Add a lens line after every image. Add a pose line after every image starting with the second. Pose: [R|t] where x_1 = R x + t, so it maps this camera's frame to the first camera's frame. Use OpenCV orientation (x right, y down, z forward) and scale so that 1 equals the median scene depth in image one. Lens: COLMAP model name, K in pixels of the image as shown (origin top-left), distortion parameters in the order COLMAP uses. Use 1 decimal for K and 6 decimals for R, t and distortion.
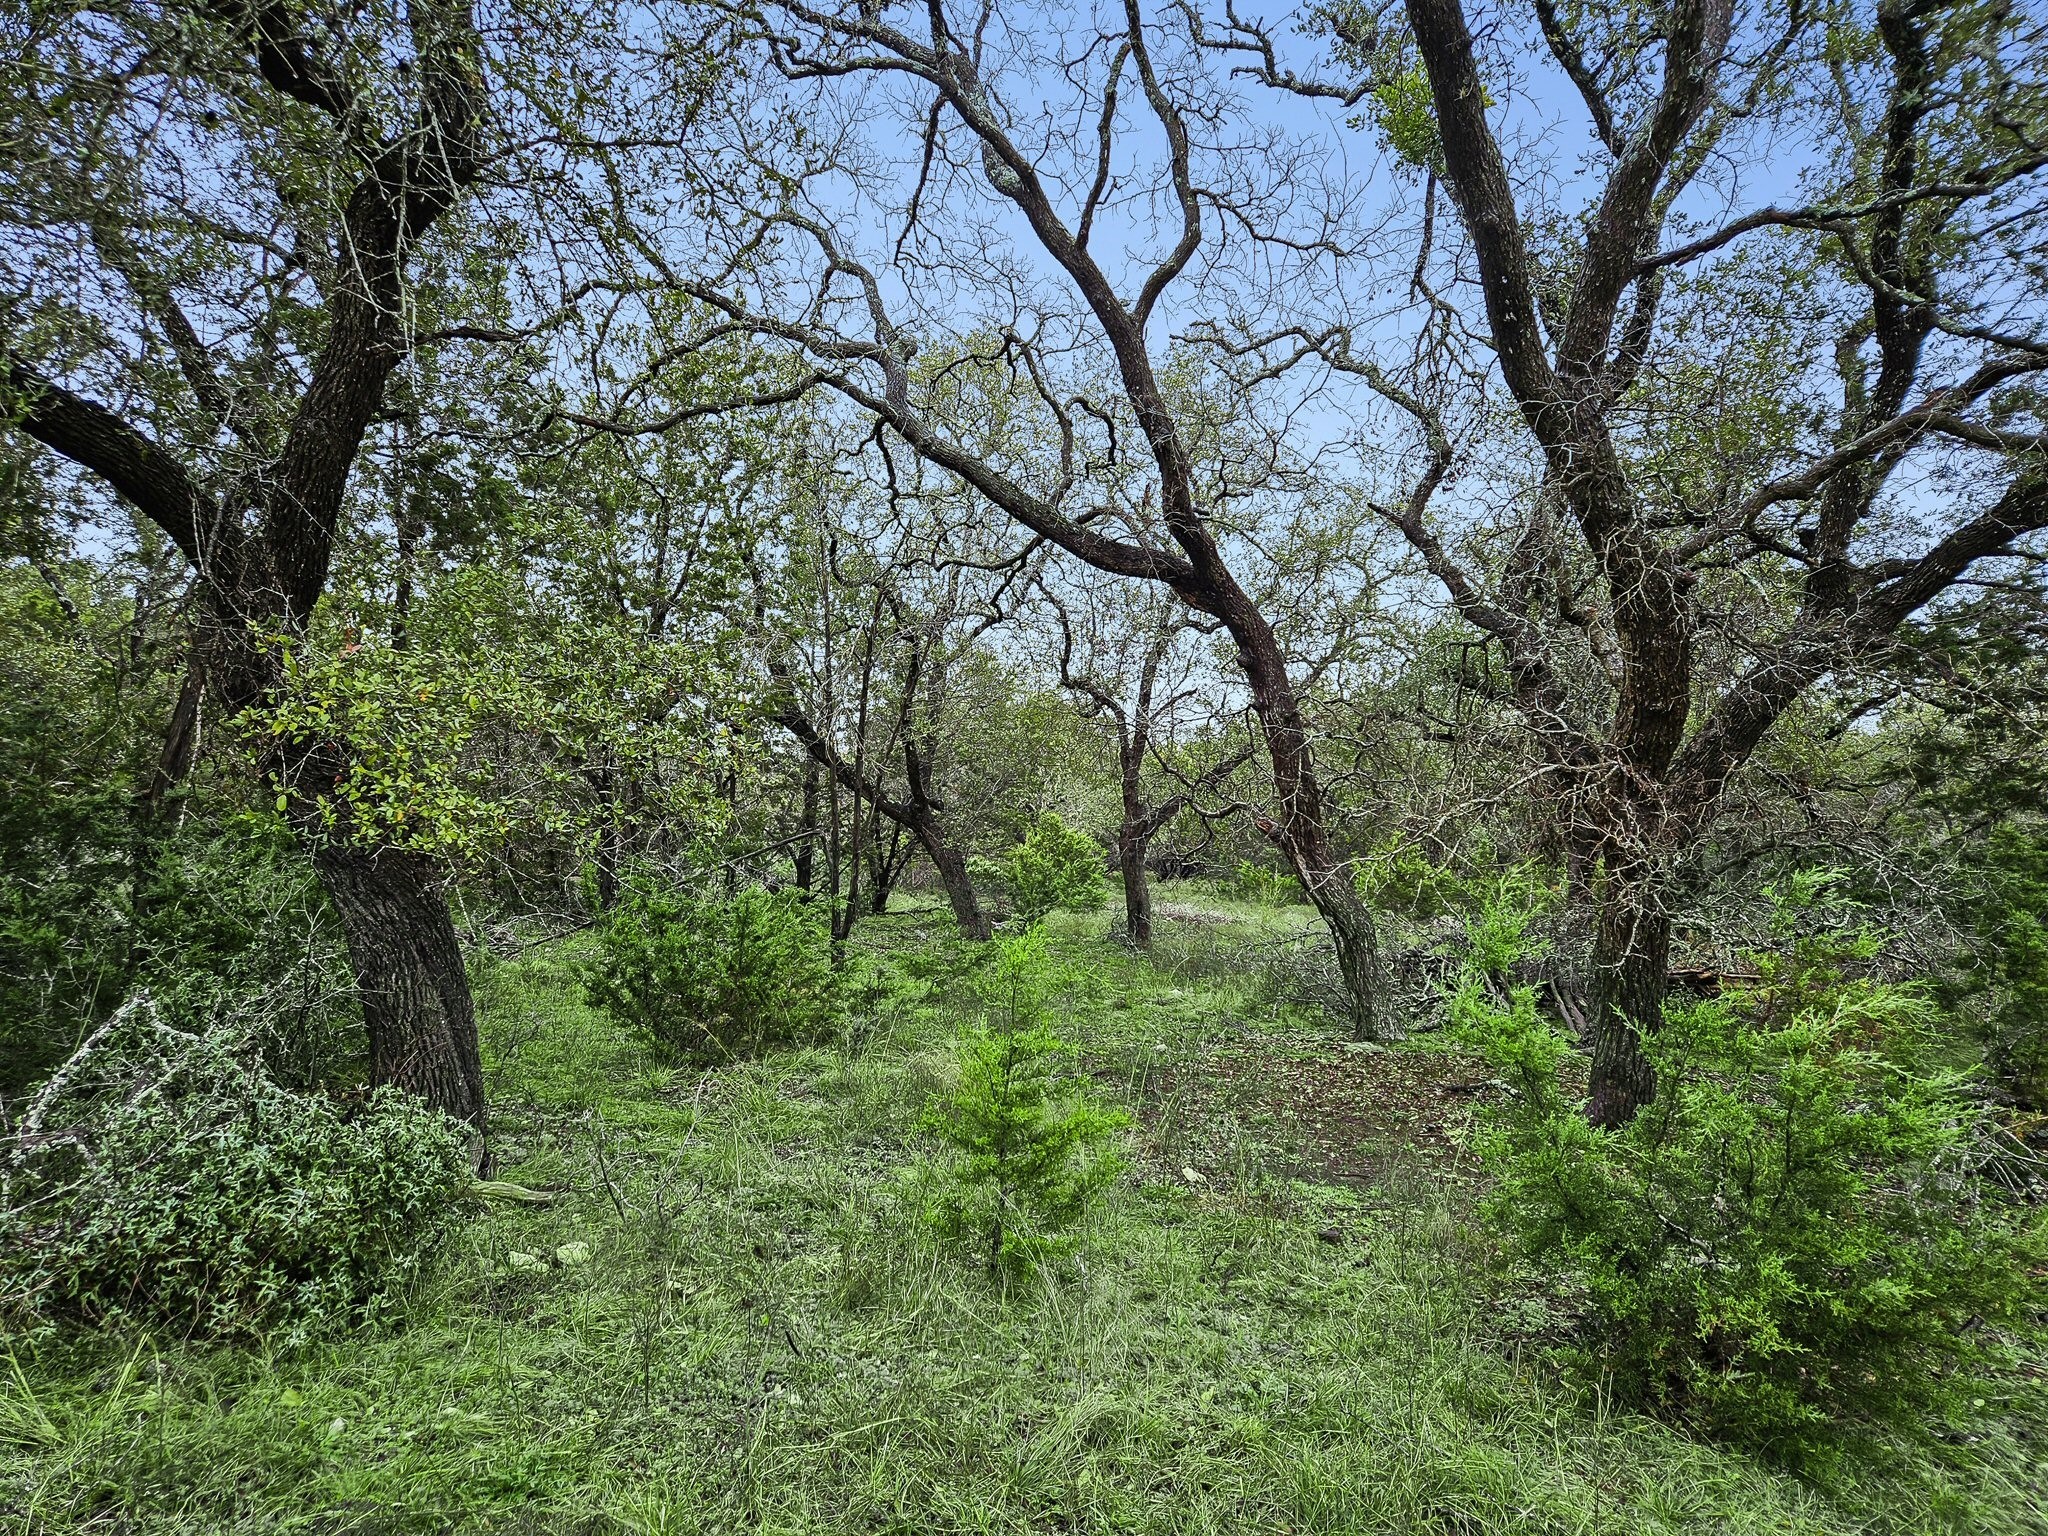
lens RADIAL K [[1371.3, 0, 1021.4], [0, 1371.3, 766.2], [0, 0, 1]] dist [0.083095, -0.063182]
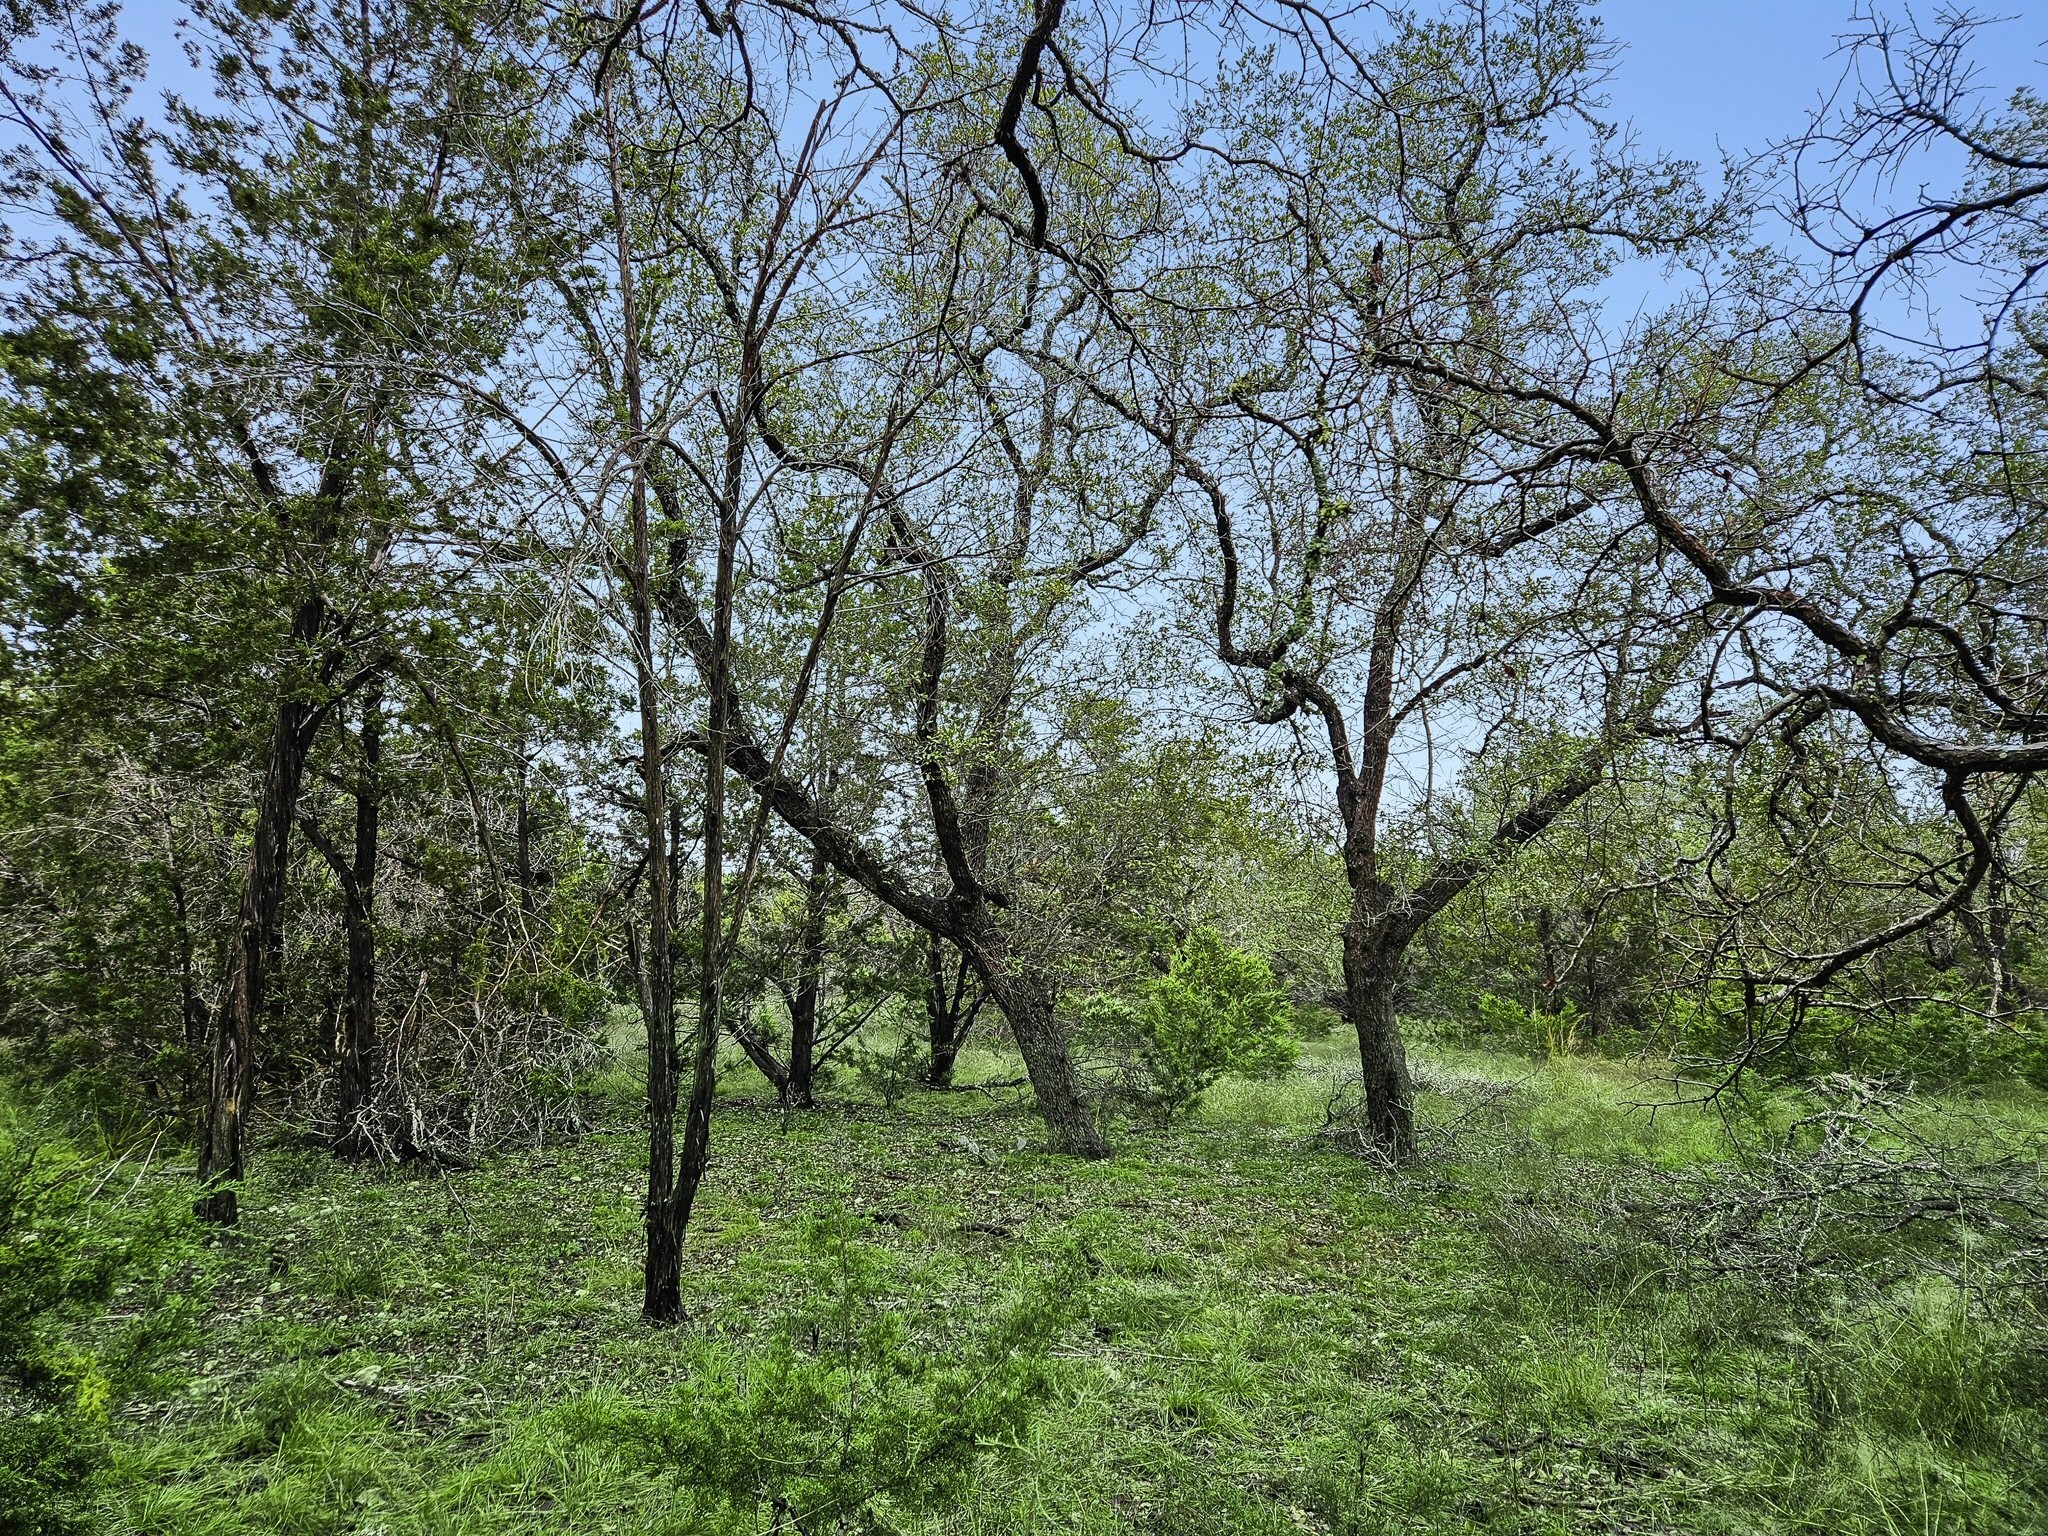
lens RADIAL K [[1371.3, 0, 1025.8], [0, 1371.3, 774.3], [0, 0, 1]] dist [0.083095, -0.063182]
pose [[0.994268, -0.038304, -0.099818, 0.005223], [0.028602, 0.994886, -0.096871, 0.030355], [0.103018, 0.093461, 0.990279, 0.409598]]
